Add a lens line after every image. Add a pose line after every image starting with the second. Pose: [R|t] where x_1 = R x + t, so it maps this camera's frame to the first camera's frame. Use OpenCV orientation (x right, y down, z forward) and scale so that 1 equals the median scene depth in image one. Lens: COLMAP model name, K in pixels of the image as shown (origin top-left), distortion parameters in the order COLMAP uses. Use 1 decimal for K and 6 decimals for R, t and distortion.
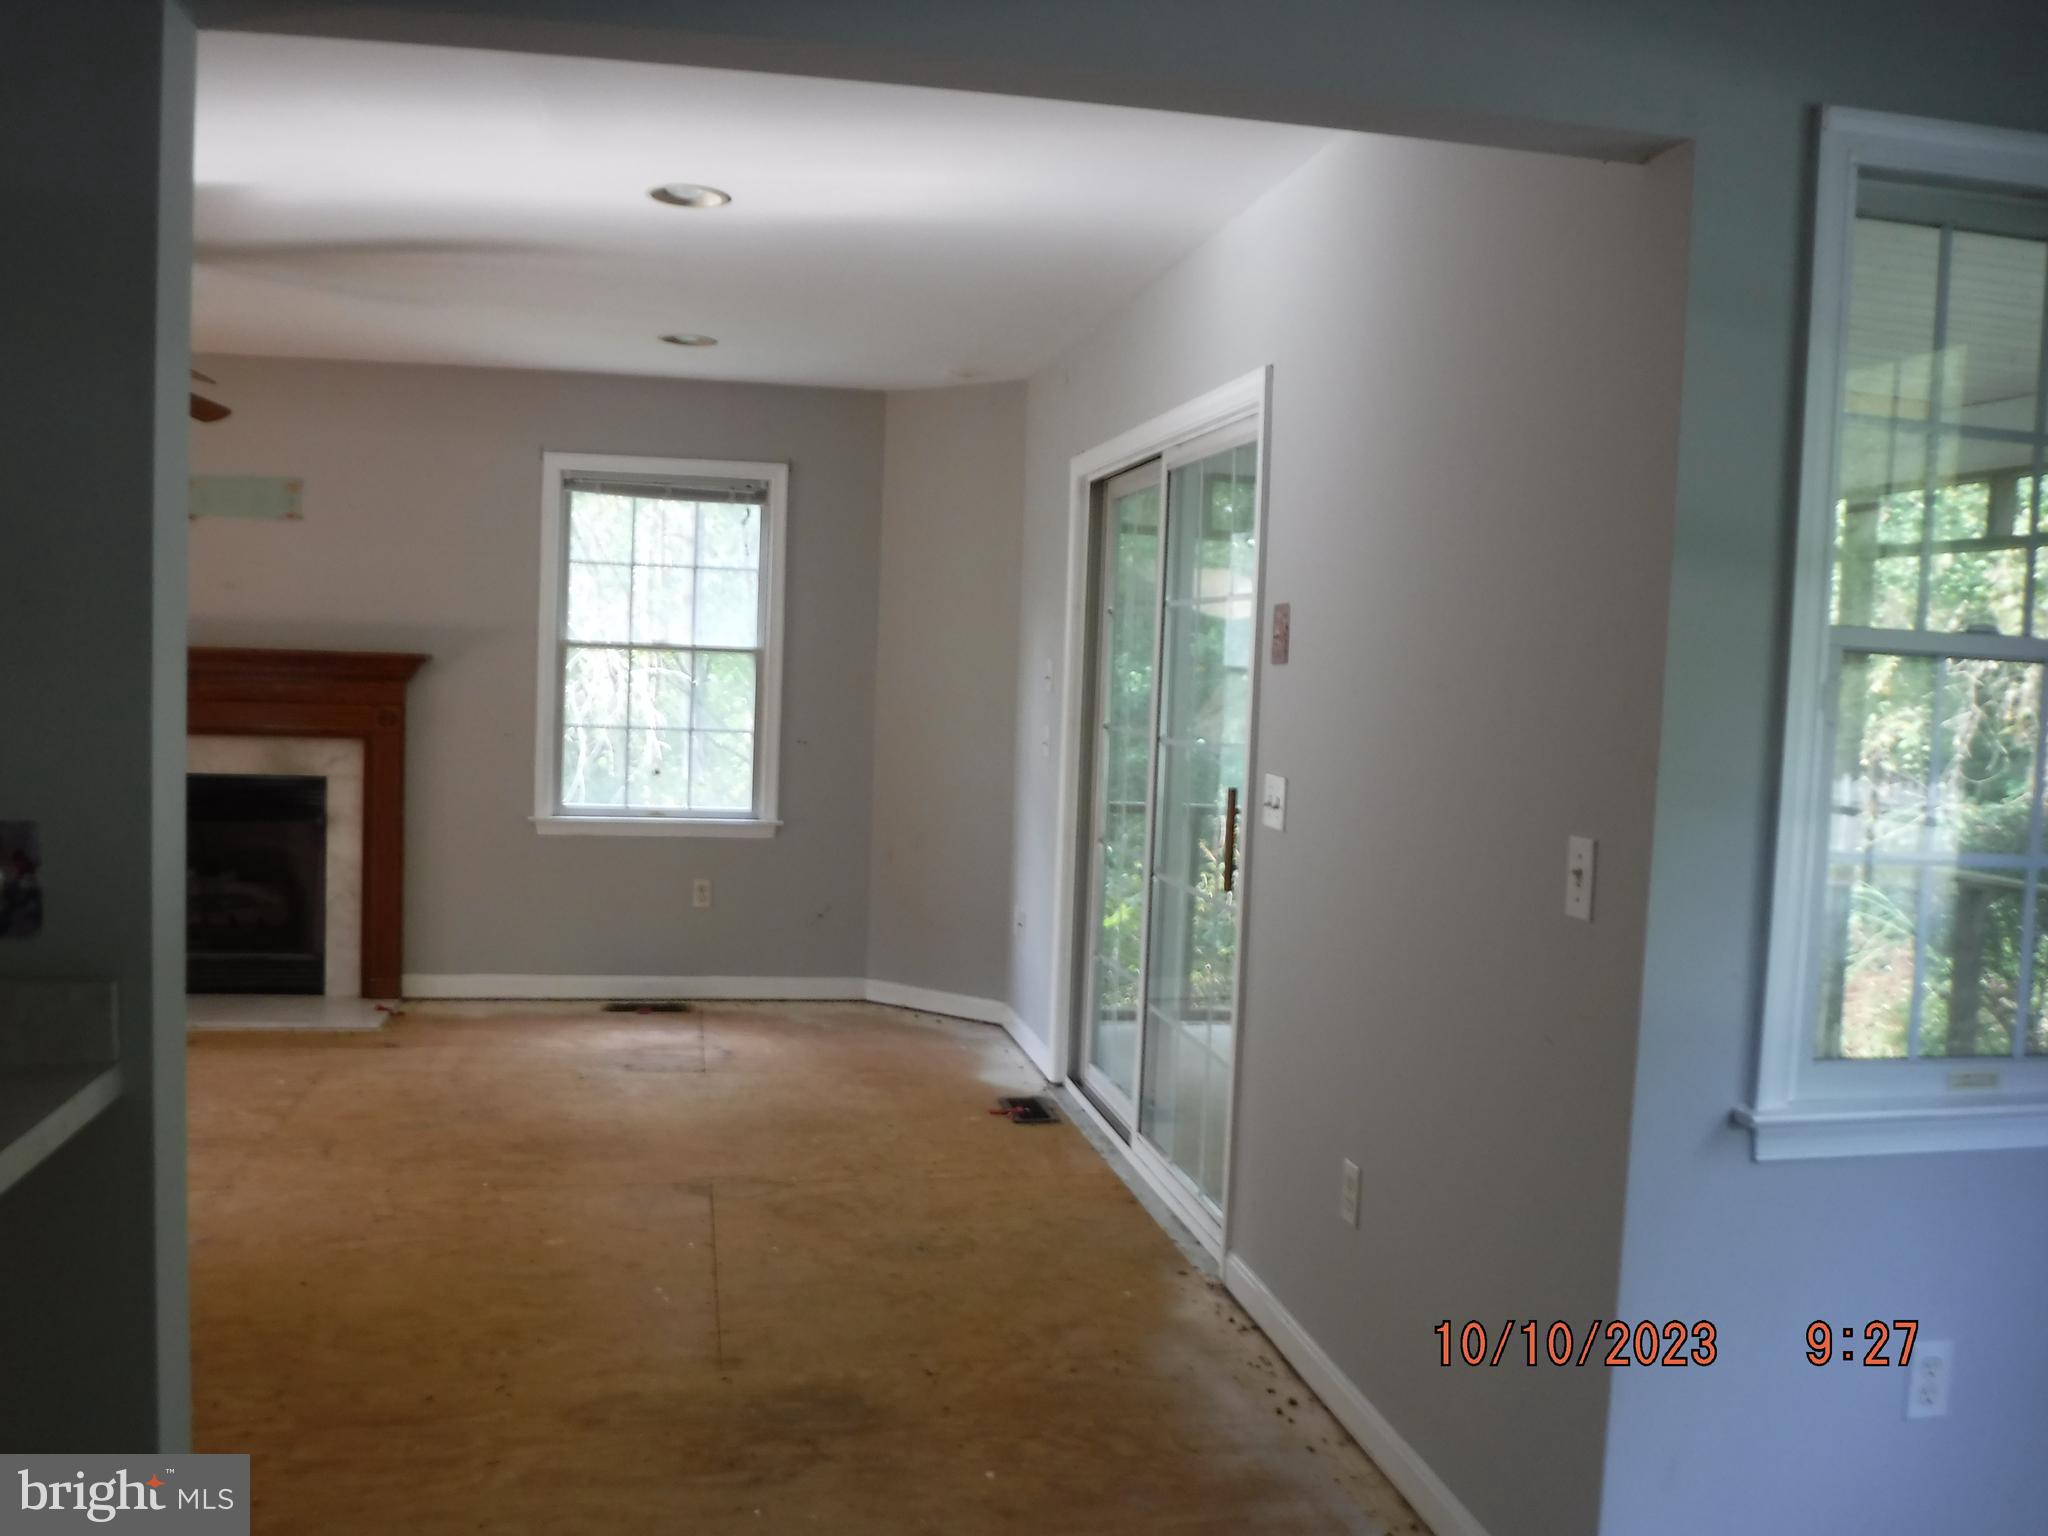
lens RADIAL K [[1716.9, 0, 1023.8], [0, 1716.9, 760.4], [0, 0, 1]] dist [-0.075693, 0.025675]
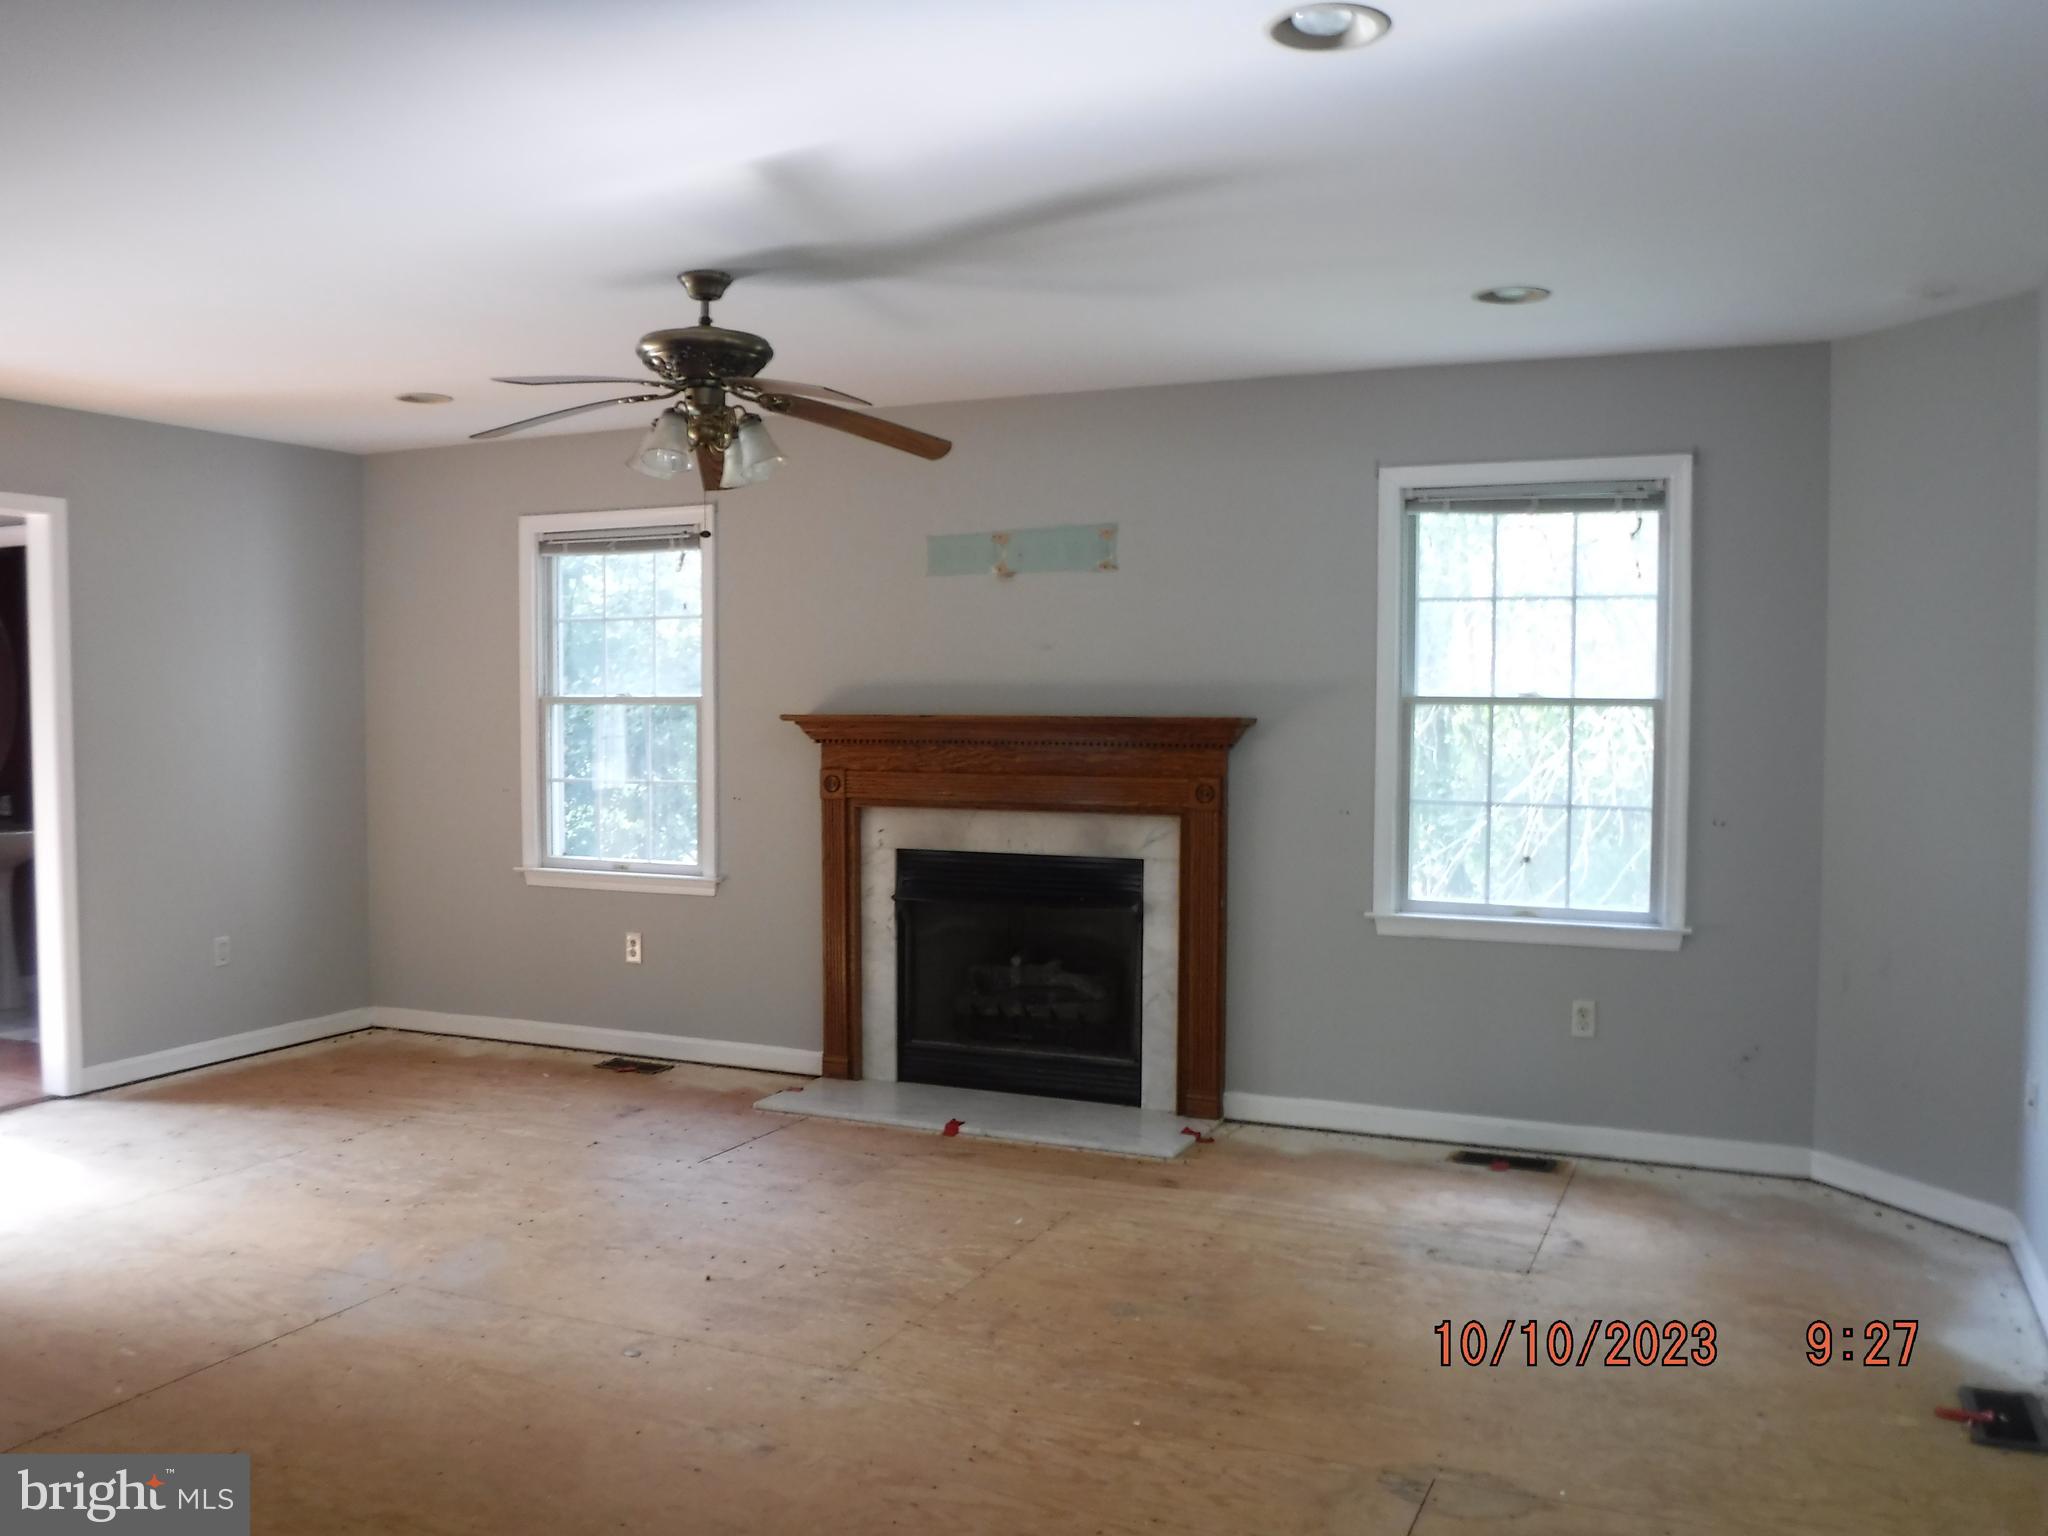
lens RADIAL K [[1716.9, 0, 1023.8], [0, 1716.9, 760.4], [0, 0, 1]] dist [-0.075693, 0.025675]
pose [[0.816820, -0.011970, -0.576768, 0.051331], [-0.008907, 0.999404, -0.033355, -0.010960], [0.576824, 0.032382, 0.816226, 0.231925]]
